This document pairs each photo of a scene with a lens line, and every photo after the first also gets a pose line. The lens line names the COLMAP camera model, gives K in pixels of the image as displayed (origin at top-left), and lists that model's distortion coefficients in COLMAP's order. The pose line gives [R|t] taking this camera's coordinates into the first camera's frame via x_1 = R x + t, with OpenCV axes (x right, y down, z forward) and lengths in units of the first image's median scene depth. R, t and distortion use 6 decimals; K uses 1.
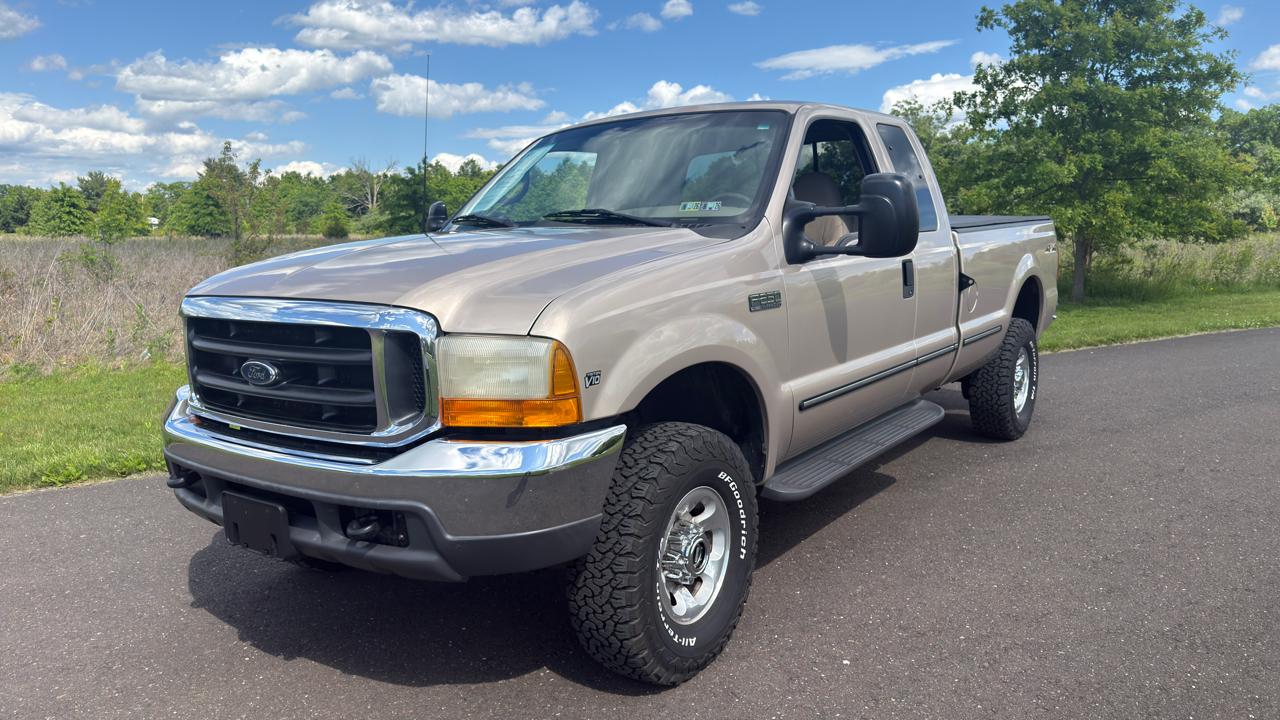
lens RADIAL K [[916.1, 0, 634.0], [0, 916.1, 347.6], [0, 0, 1]] dist [0.010366, -0.015362]
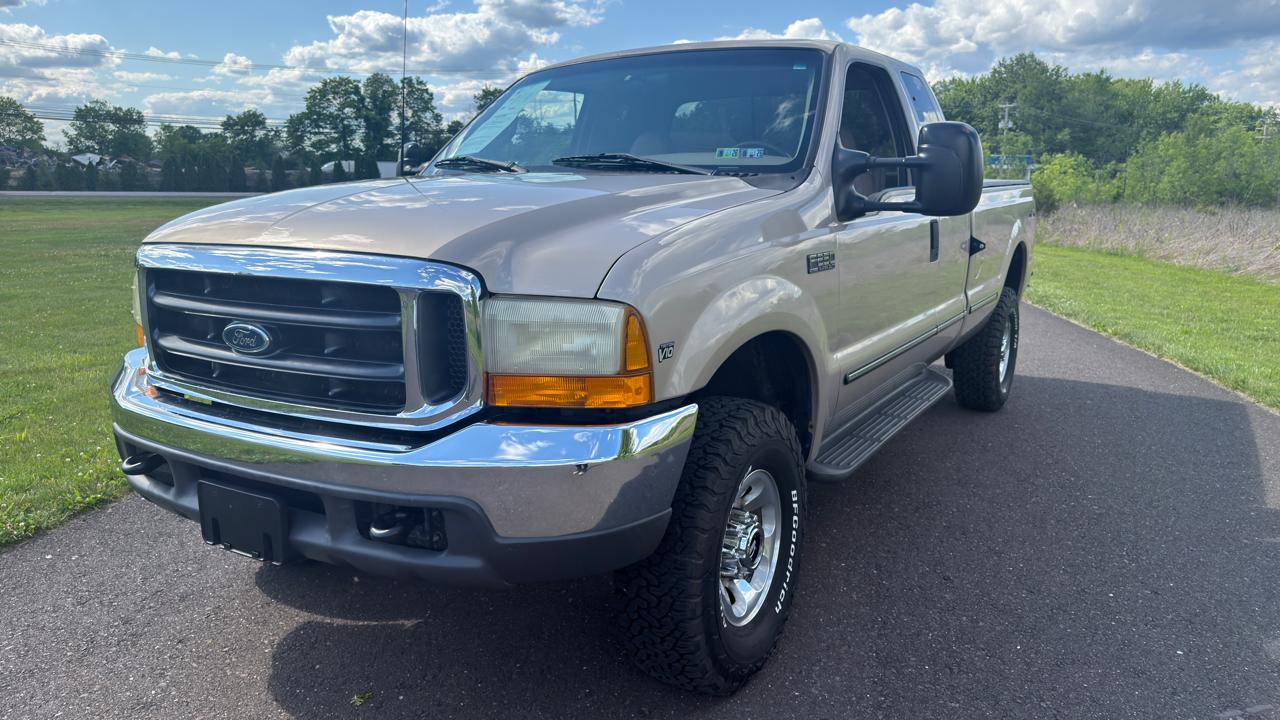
lens RADIAL K [[916.1, 0, 637.7], [0, 916.1, 358.8], [0, 0, 1]] dist [0.010366, -0.015362]
pose [[0.995808, 0.008354, 0.091084, -0.117829], [-0.013386, 0.998409, 0.054779, -0.003458], [-0.090482, -0.055769, 0.994335, 0.131666]]
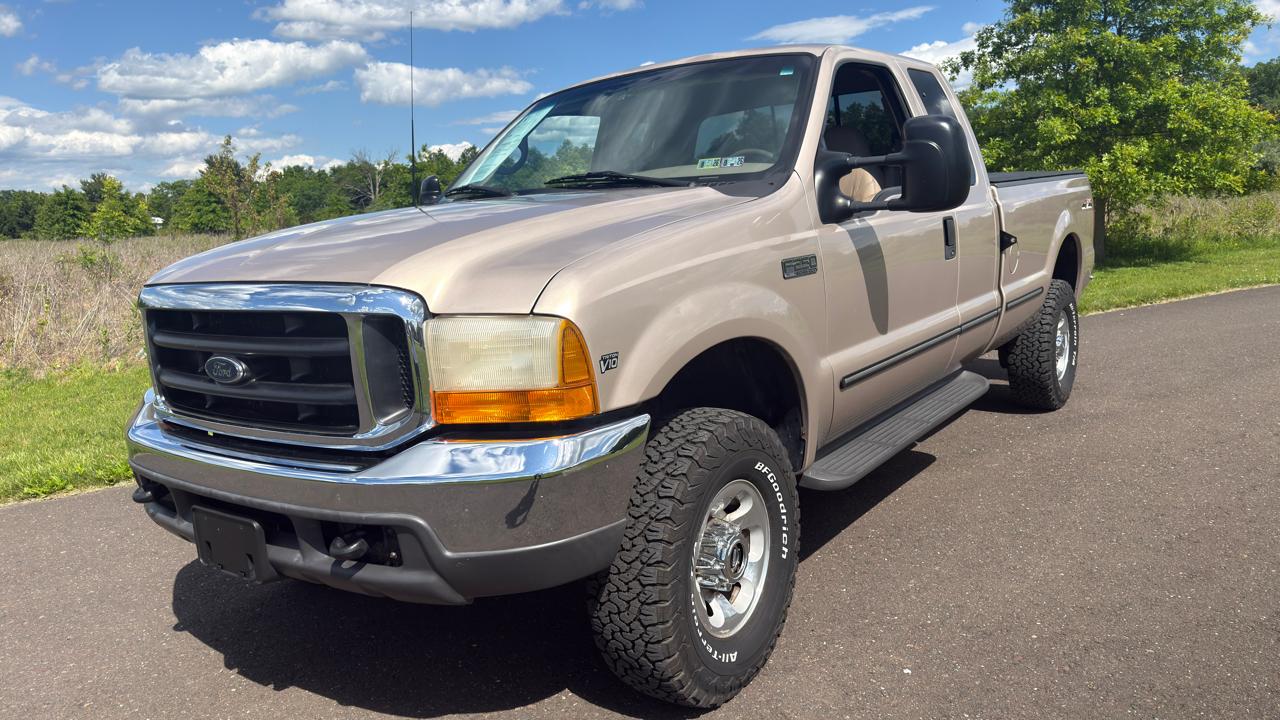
lens RADIAL K [[916.1, 0, 626.4], [0, 916.1, 348.4], [0, 0, 1]] dist [0.010366, -0.015362]
pose [[0.999092, -0.038721, -0.017797, -0.010779], [0.039095, 0.999011, 0.021158, 0.003361], [0.016960, -0.021835, 0.999618, 0.120086]]
